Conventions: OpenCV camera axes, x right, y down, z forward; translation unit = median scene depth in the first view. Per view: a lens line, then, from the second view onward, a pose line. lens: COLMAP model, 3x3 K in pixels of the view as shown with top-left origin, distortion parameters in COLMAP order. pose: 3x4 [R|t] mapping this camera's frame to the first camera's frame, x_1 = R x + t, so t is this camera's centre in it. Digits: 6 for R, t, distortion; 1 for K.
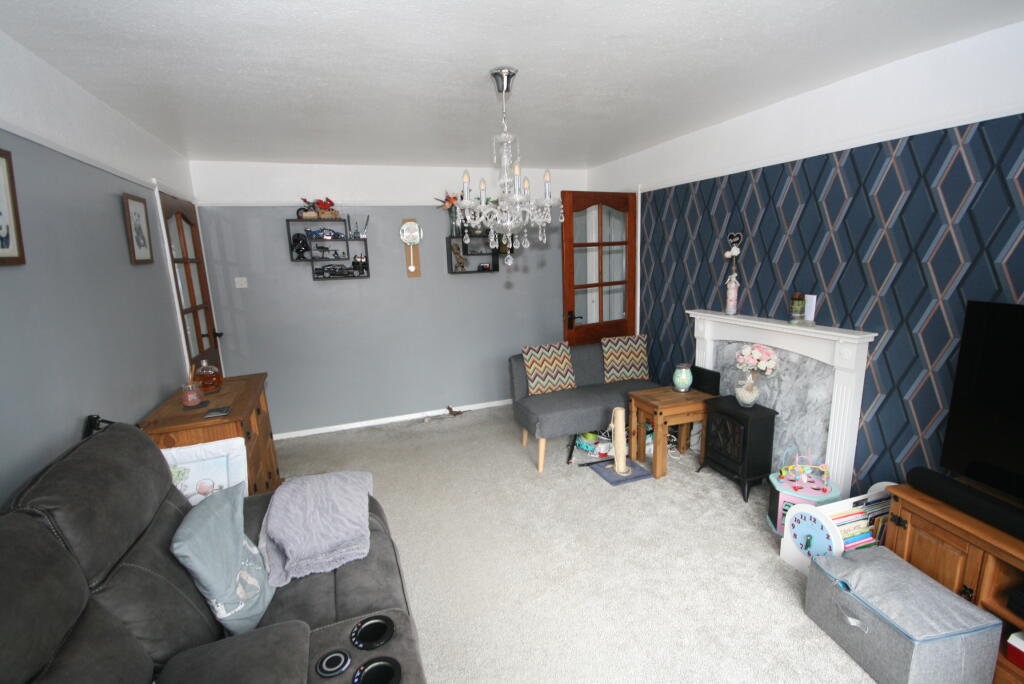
lens RADIAL K [[479.0, 0, 511.0], [0, 479.0, 348.1], [0, 0, 1]] dist [0.001049, -0.000677]
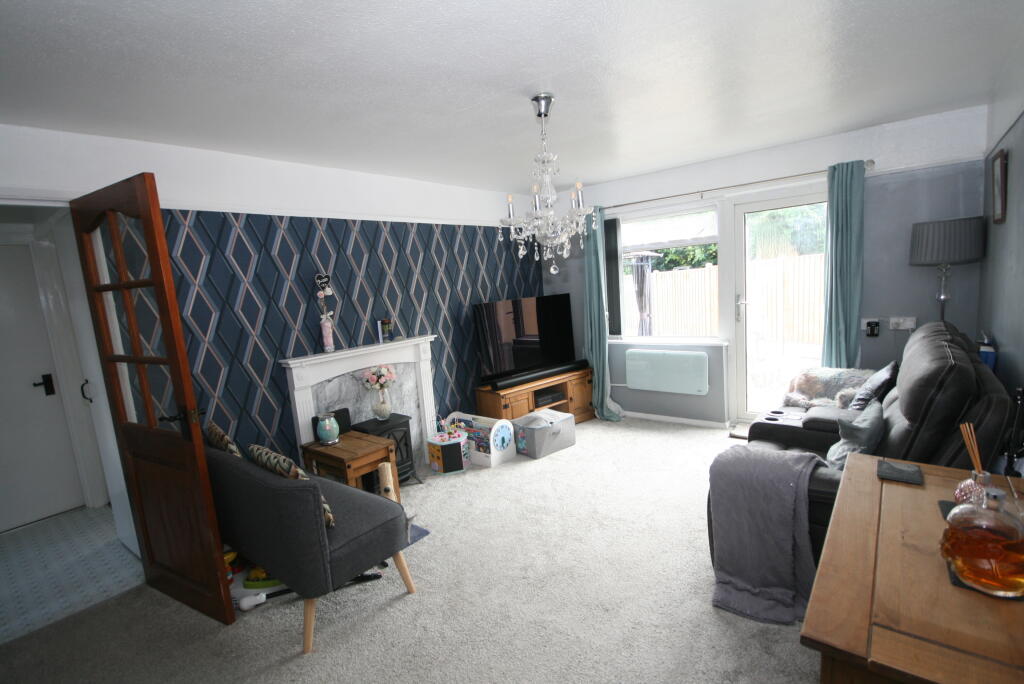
lens RADIAL K [[479.0, 0, 511.0], [0, 479.0, 348.1], [0, 0, 1]] dist [0.001049, -0.000677]
pose [[-0.507603, -0.044042, 0.860464, -0.730651], [0.261951, 0.943528, 0.202823, -0.219323], [-0.820805, 0.328353, -0.467401, 1.371440]]
